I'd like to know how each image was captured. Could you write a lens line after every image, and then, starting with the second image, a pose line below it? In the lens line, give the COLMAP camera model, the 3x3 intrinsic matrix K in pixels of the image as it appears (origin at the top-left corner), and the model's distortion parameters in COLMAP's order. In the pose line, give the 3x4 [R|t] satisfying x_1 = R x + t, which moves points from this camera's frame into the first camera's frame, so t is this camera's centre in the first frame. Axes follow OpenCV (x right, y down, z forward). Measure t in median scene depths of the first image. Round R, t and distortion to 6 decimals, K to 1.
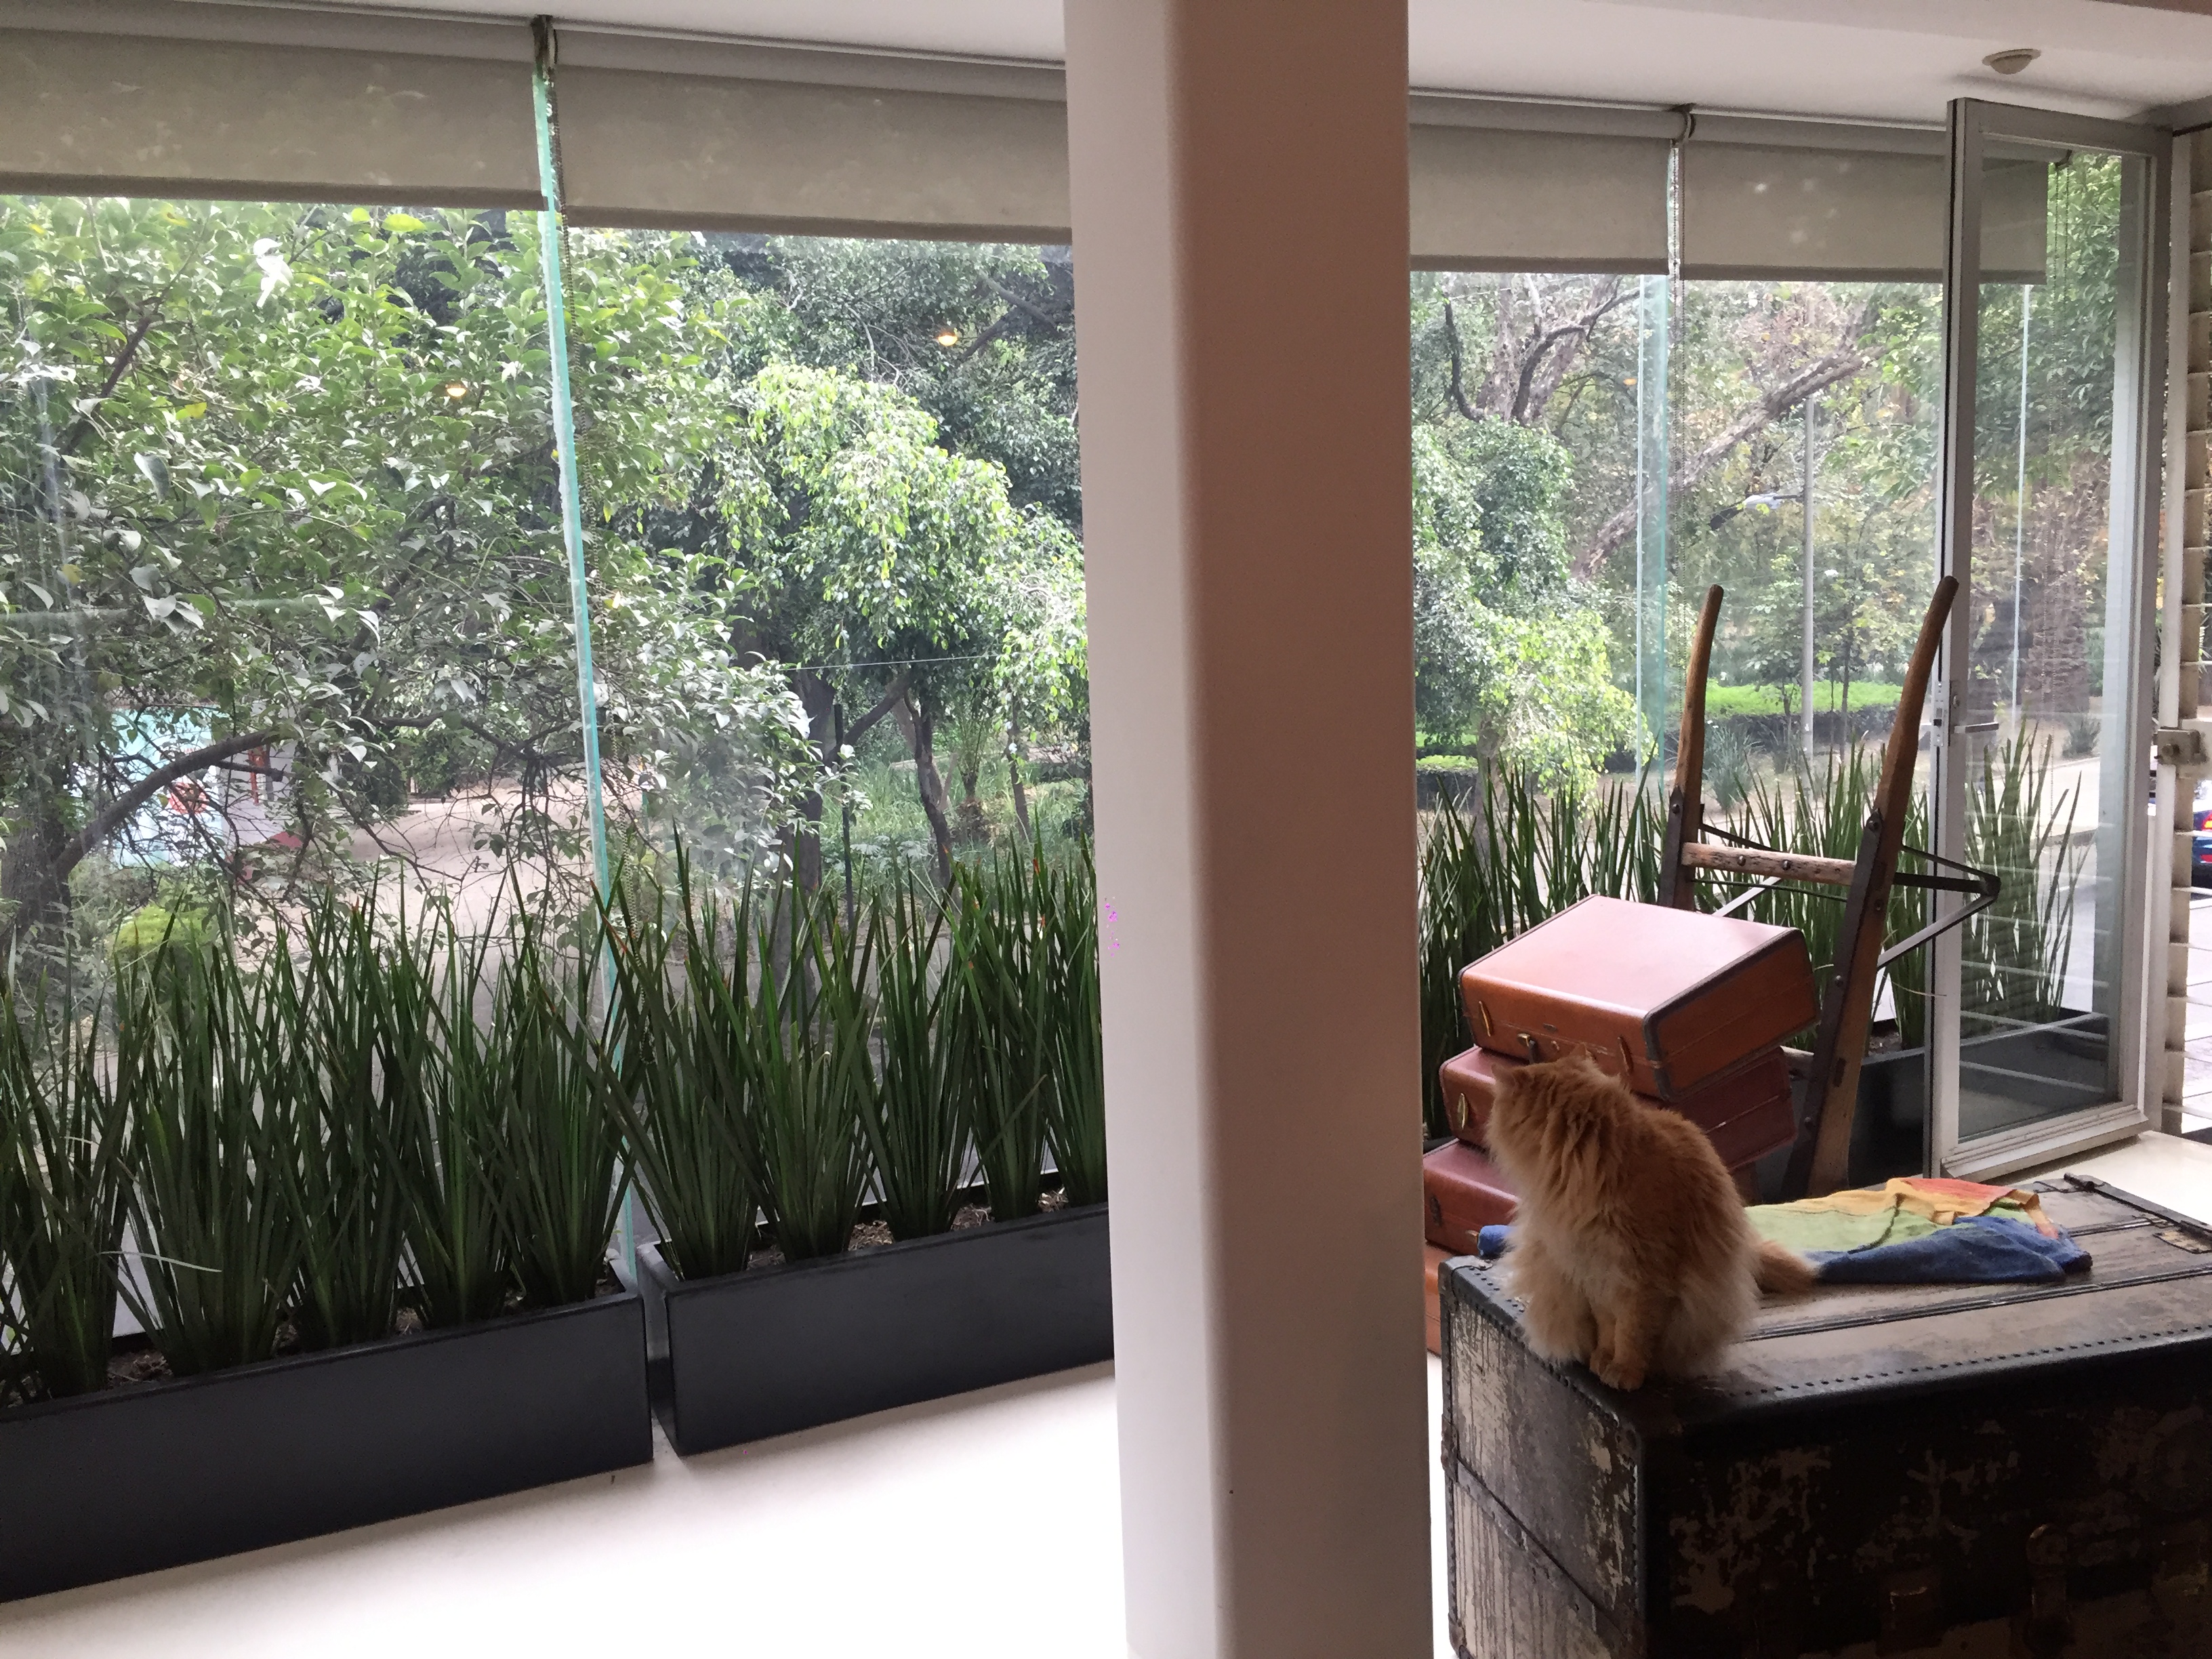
lens RADIAL K [[1895.3, 0, 1106.0], [0, 1895.3, 829.5], [0, 0, 1]] dist [-0.207076, 0.532697]
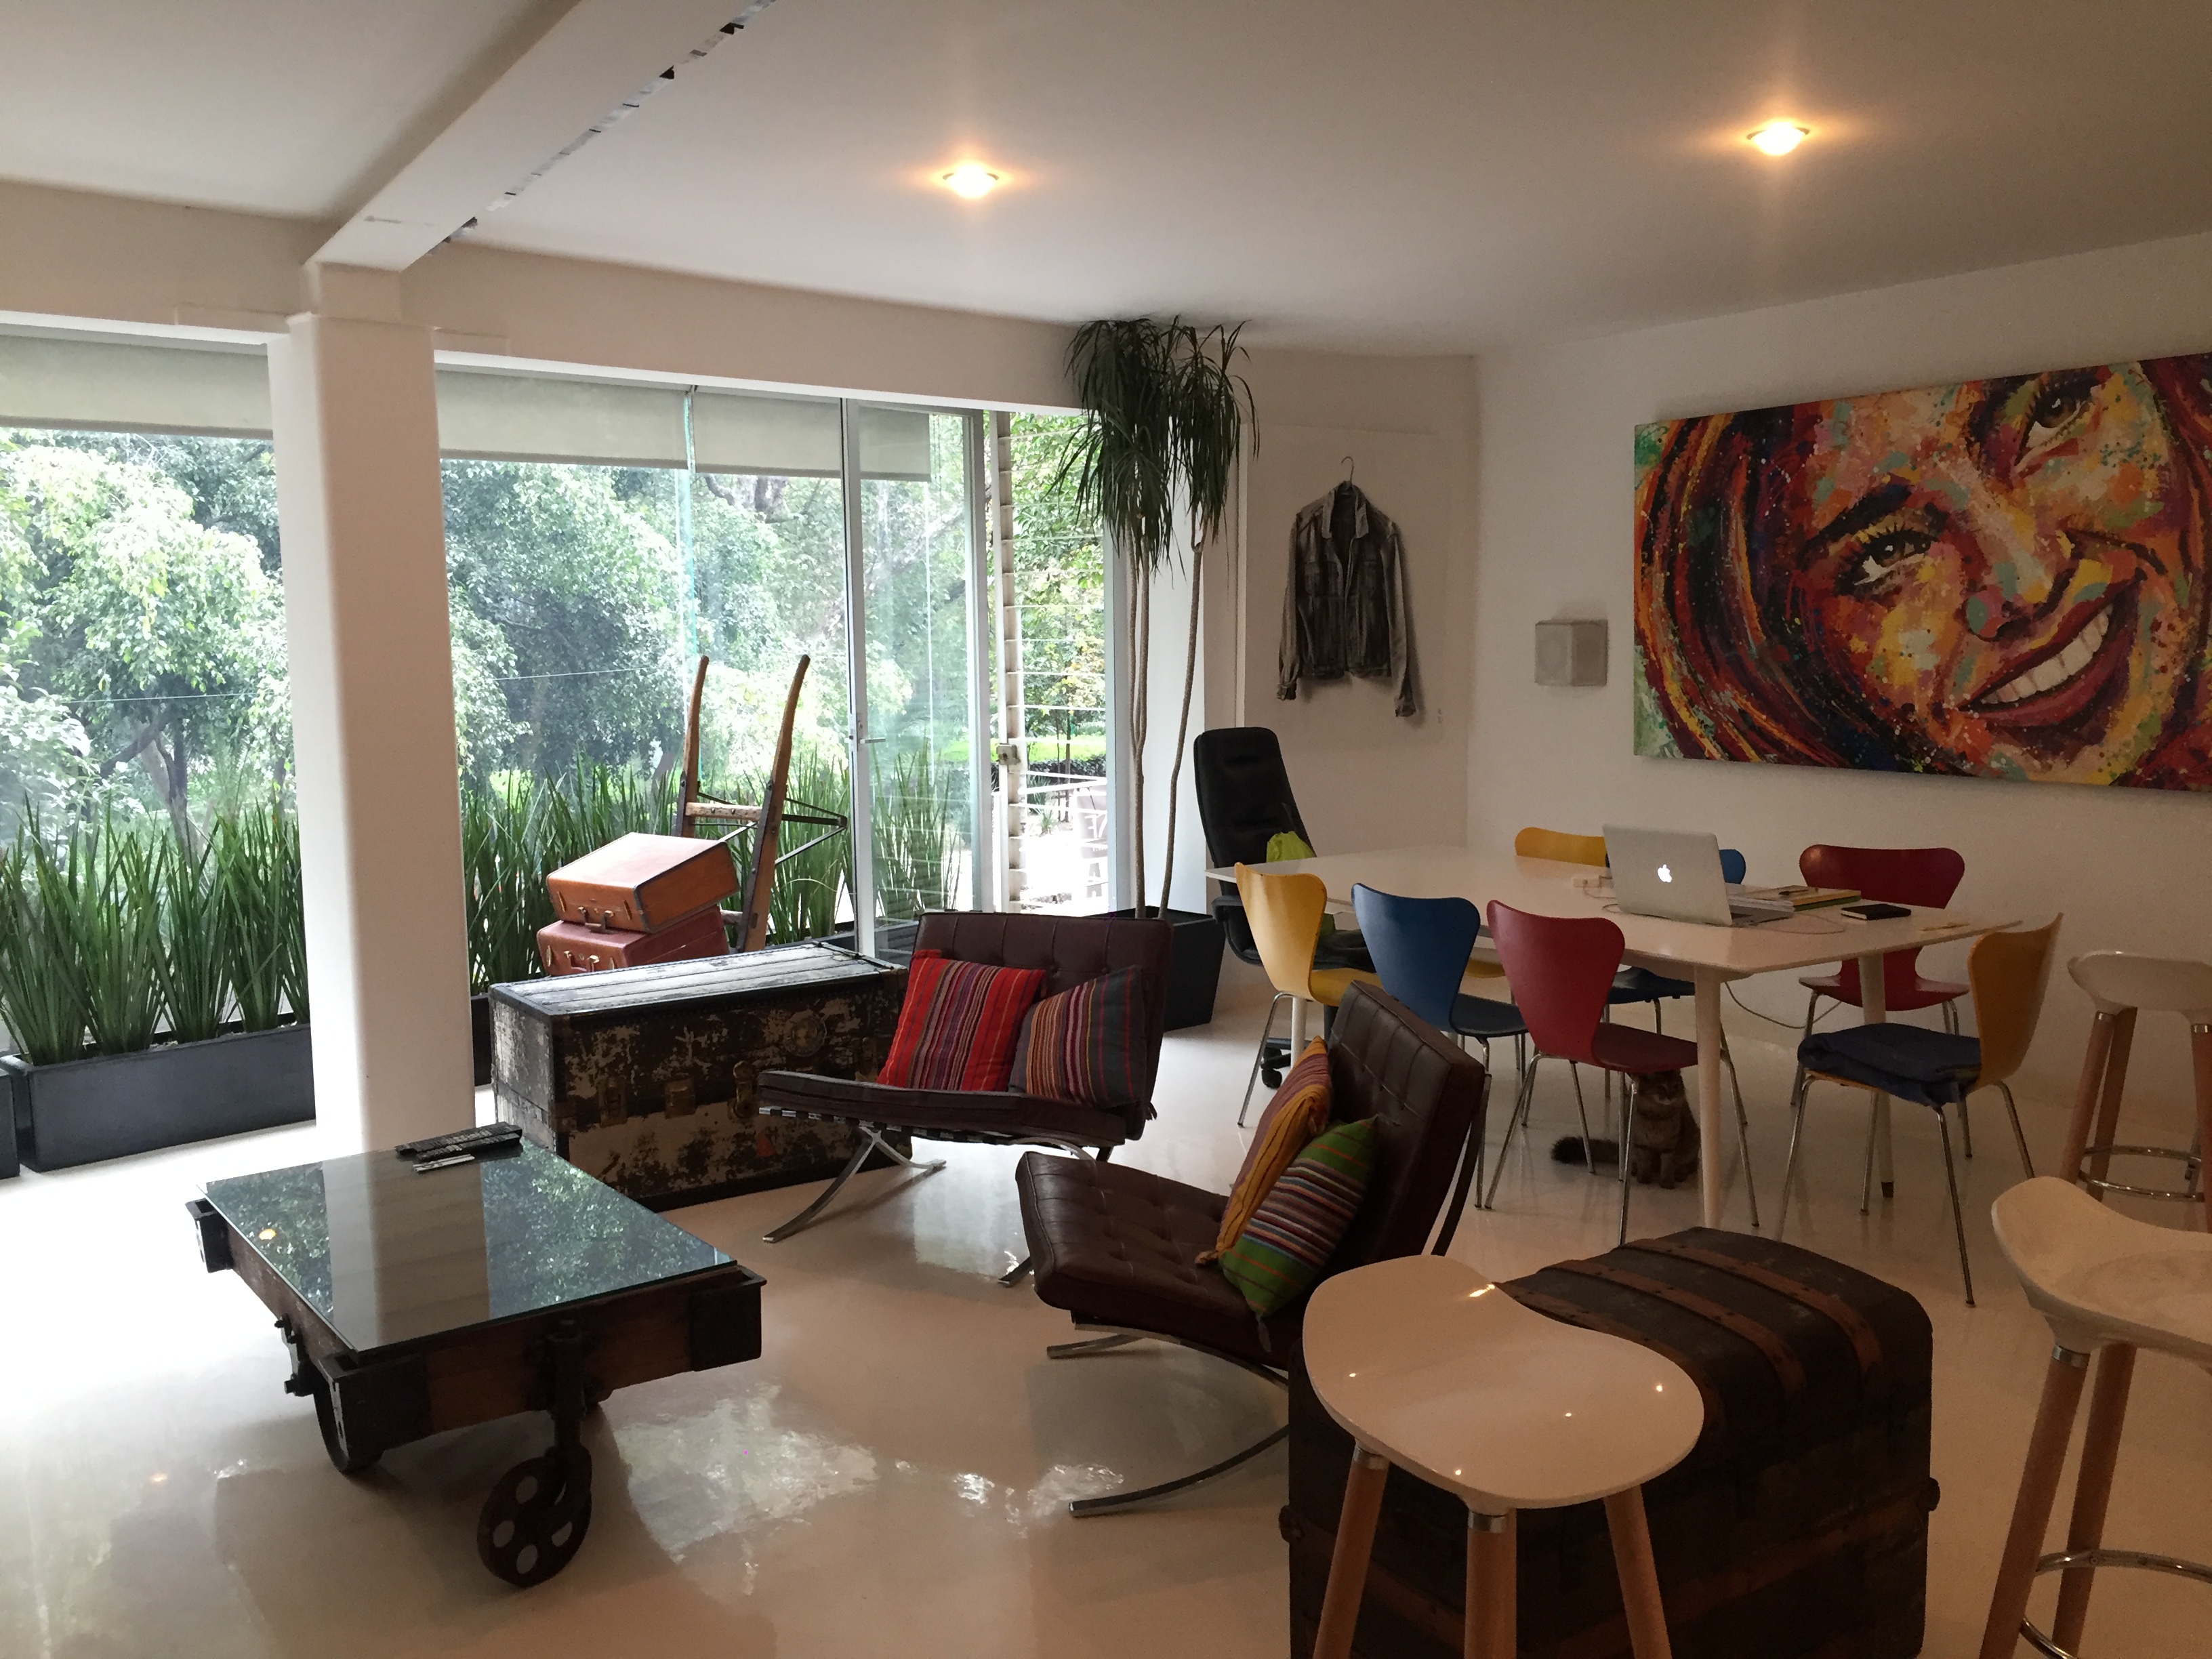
lens RADIAL K [[1738.4, 0, 1106.0], [0, 1738.4, 829.5], [0, 0, 1]] dist [-0.006913, -0.003545]
pose [[0.922413, -0.015403, 0.385897, 0.017488], [0.024364, 0.999535, -0.018340, 0.026779], [-0.385435, 0.026319, 0.922359, -0.241180]]
